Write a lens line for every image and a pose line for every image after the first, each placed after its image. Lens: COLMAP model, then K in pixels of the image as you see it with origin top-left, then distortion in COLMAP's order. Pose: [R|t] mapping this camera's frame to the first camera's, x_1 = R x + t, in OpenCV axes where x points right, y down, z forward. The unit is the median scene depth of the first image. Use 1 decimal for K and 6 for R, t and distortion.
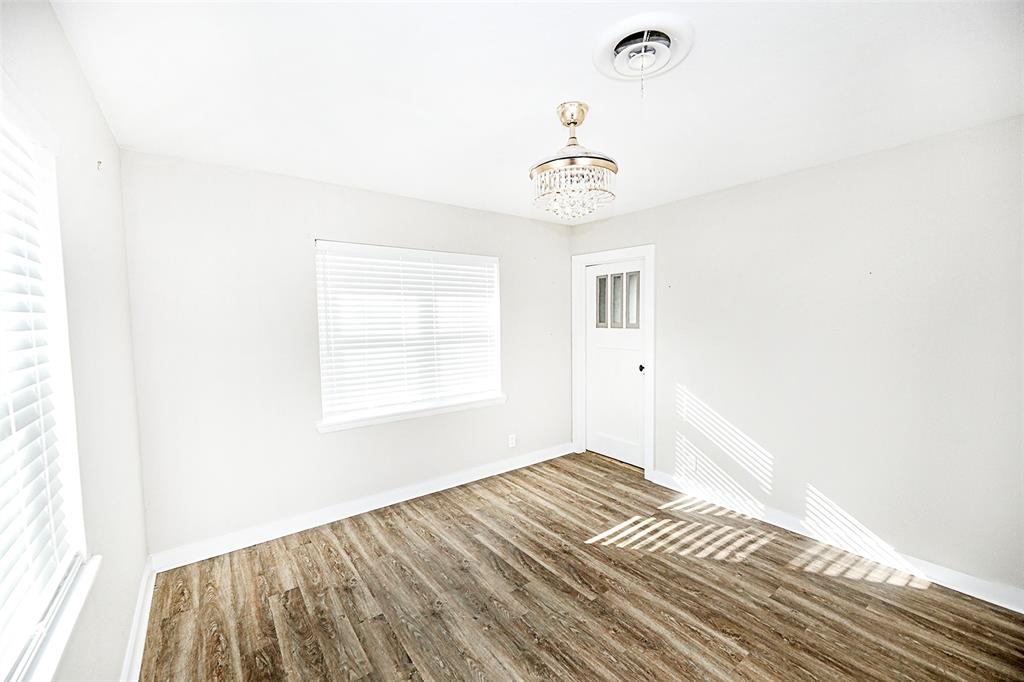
lens RADIAL K [[411.9, 0, 509.0], [0, 411.9, 342.3], [0, 0, 1]] dist [-0.000878, -0.004418]
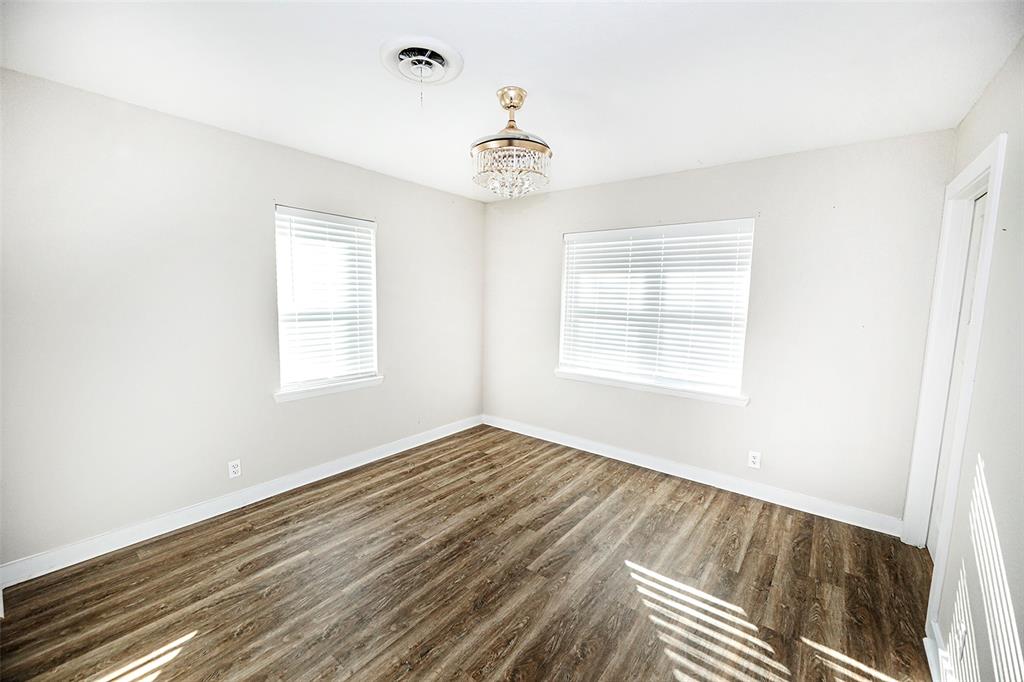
lens RADIAL K [[411.9, 0, 509.0], [0, 411.9, 342.3], [0, 0, 1]] dist [-0.000878, -0.004418]
pose [[0.257105, 0.125176, -0.958242, 0.825874], [-0.081676, 0.990842, 0.107520, -0.028423], [0.962926, 0.050622, 0.264974, 0.491162]]
